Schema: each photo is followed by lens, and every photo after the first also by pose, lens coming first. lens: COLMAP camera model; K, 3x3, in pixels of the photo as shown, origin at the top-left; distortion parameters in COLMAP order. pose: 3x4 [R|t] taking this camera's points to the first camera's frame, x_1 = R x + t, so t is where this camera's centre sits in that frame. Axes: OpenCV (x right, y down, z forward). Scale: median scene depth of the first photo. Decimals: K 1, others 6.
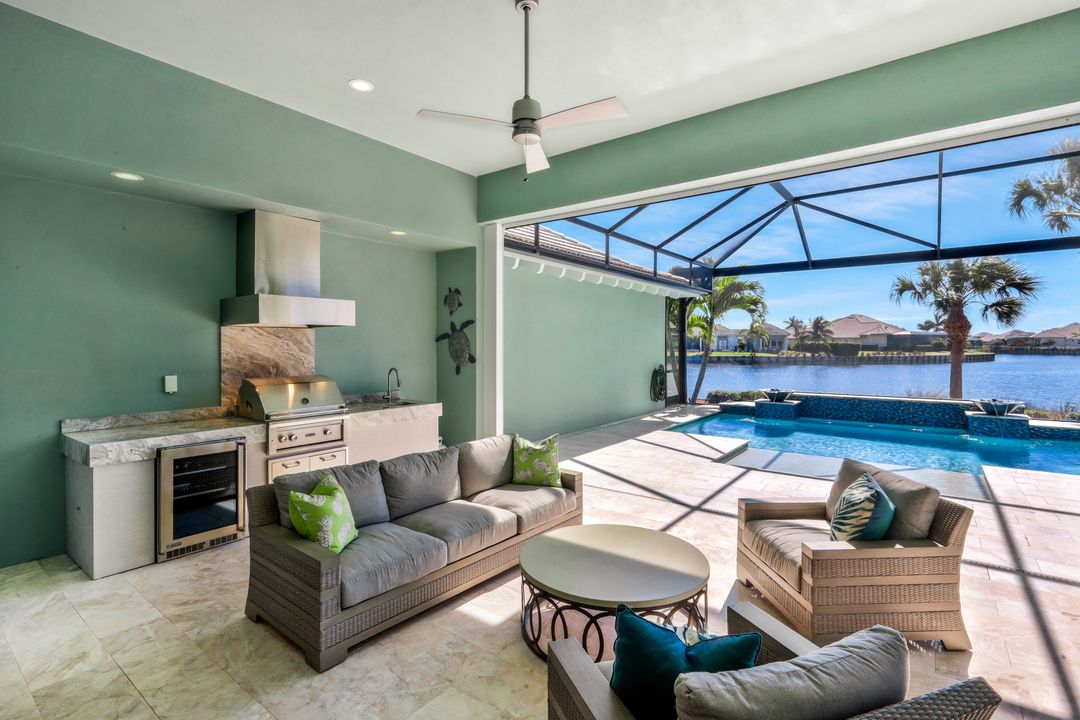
lens RADIAL K [[504.5, 0, 542.9], [0, 504.5, 344.0], [0, 0, 1]] dist [-0.002218, -0.000512]
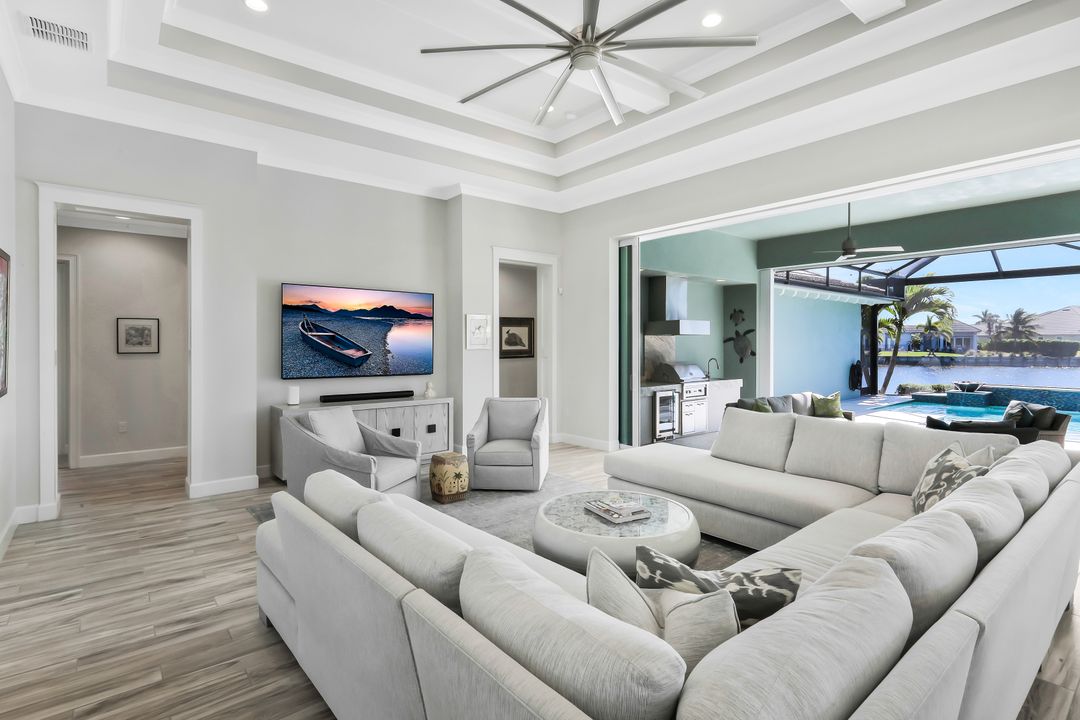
lens RADIAL K [[535.7, 0, 543.3], [0, 535.7, 341.9], [0, 0, 1]] dist [-0.001324, 0.000226]
pose [[0.973692, -0.001225, -0.227864, -0.198918], [0.001067, 0.999999, -0.000814, -0.003340], [0.227865, 0.000550, 0.973693, -0.407983]]
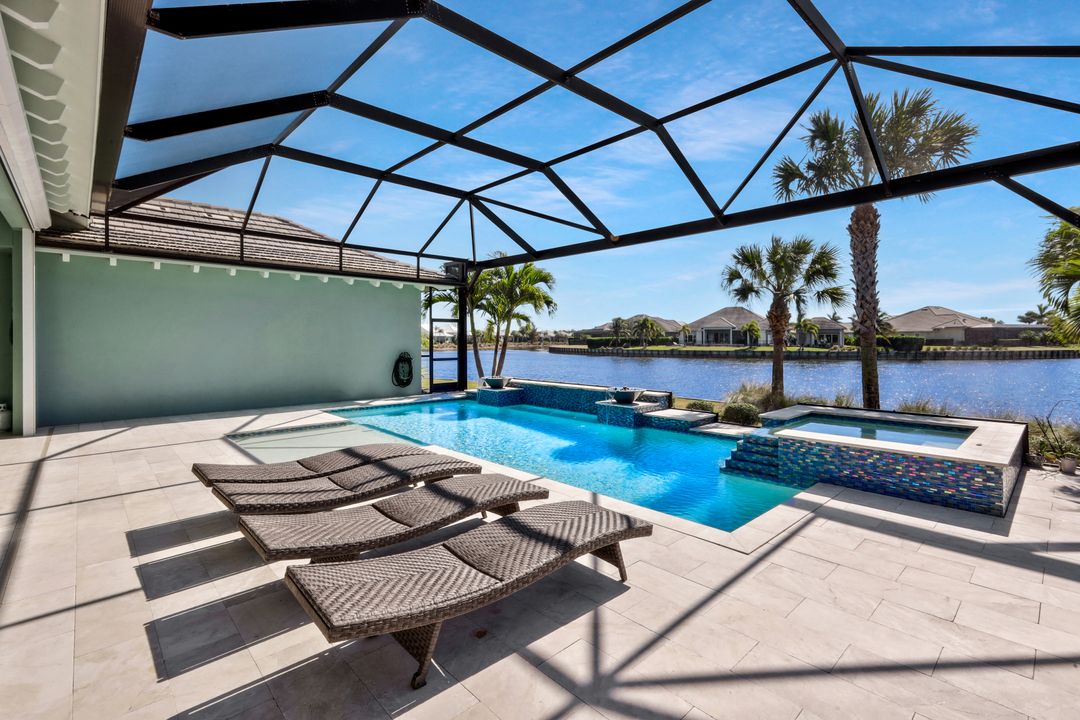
lens RADIAL K [[487.8, 0, 548.2], [0, 487.8, 336.8], [0, 0, 1]] dist [0.003111, 0.000619]
pose [[0.987512, -0.002056, -0.157528, 0.657686], [0.001255, 0.999986, -0.005186, 0.011482], [0.157536, 0.004923, 0.987501, 0.023623]]
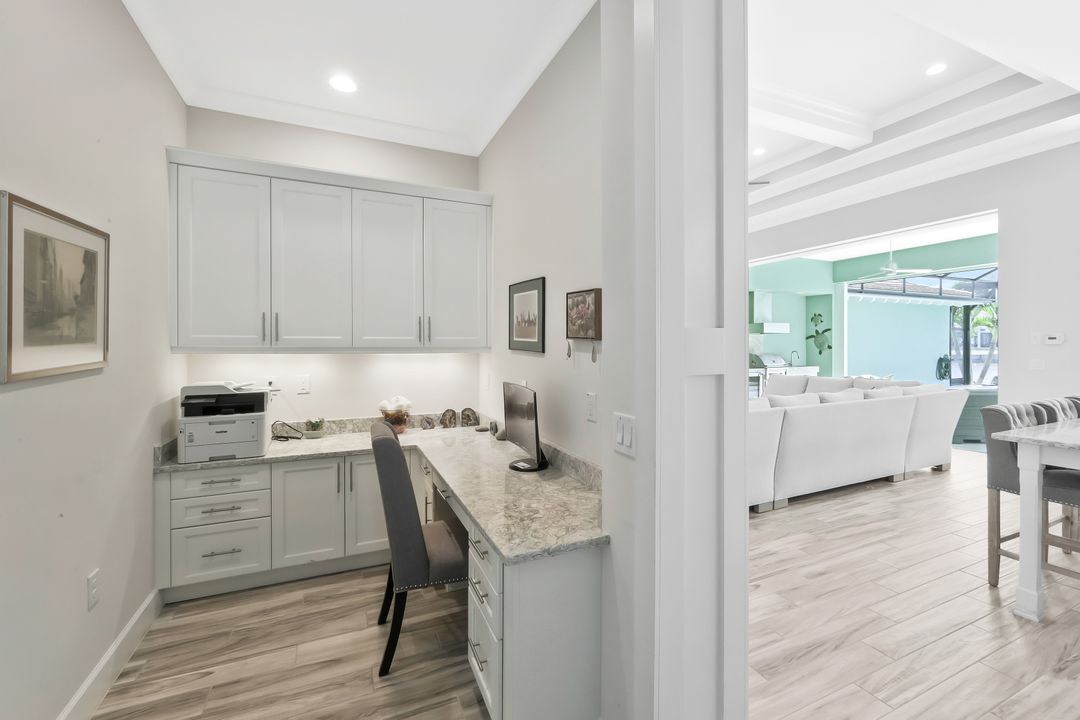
lens RADIAL K [[457.5, 0, 544.9], [0, 457.5, 345.3], [0, 0, 1]] dist [-0.002839, -0.000520]
pose [[0.880773, -0.003525, -0.473525, -0.140179], [0.006203, 0.999972, 0.004093, 0.003063], [0.473497, -0.006542, 0.880771, -0.617287]]
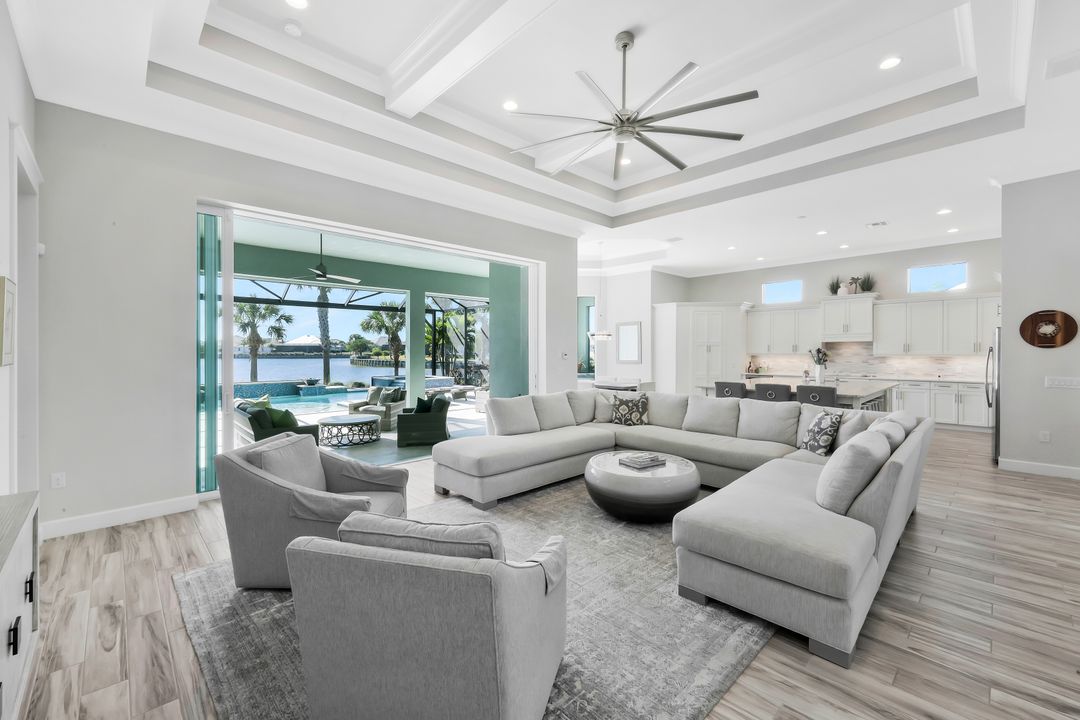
lens RADIAL K [[444.6, 0, 528.4], [0, 444.6, 353.7], [0, 0, 1]] dist [-0.001549, -0.000042]
pose [[0.164270, -0.006922, 0.986391, -0.541916], [-0.000270, 0.999975, 0.007062, -0.002201], [-0.986415, -0.001426, 0.164264, -0.128381]]
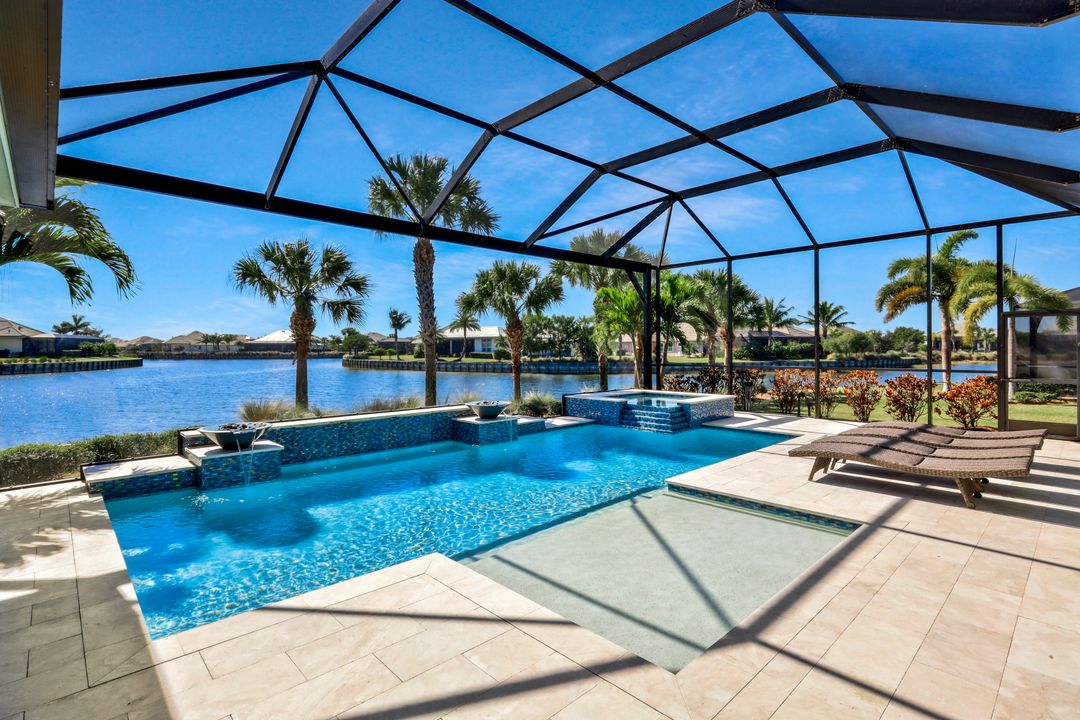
lens RADIAL K [[521.5, 0, 540.0], [0, 521.5, 360.0], [0, 0, 1]] dist [-0.004839, -0.000689]
pose [[0.155463, -0.019529, 0.987649, -0.009218], [0.000098, 0.999805, 0.019754, 0.012593], [-0.987842, -0.002974, 0.155435, 0.549760]]
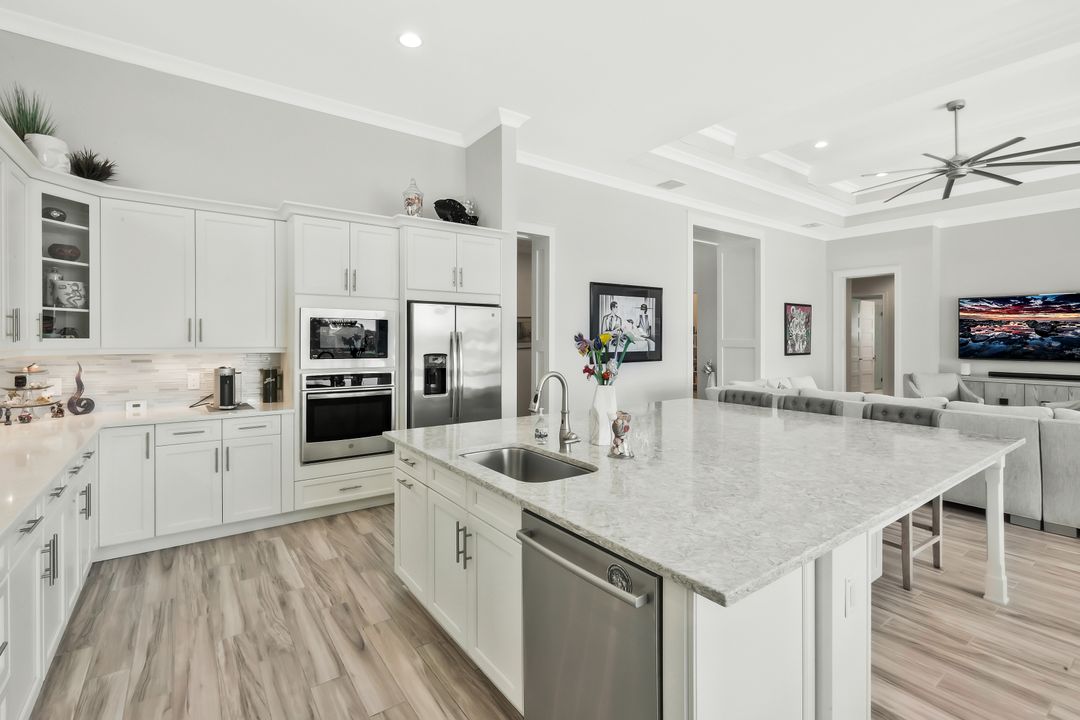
lens RADIAL K [[494.3, 0, 537.0], [0, 494.3, 352.1], [0, 0, 1]] dist [0.007264, 0.000241]
pose [[-0.280225, 0.025895, -0.959585, 0.289507], [0.004444, 0.999660, 0.025679, -0.000480], [0.959924, 0.002932, -0.280245, -0.381588]]
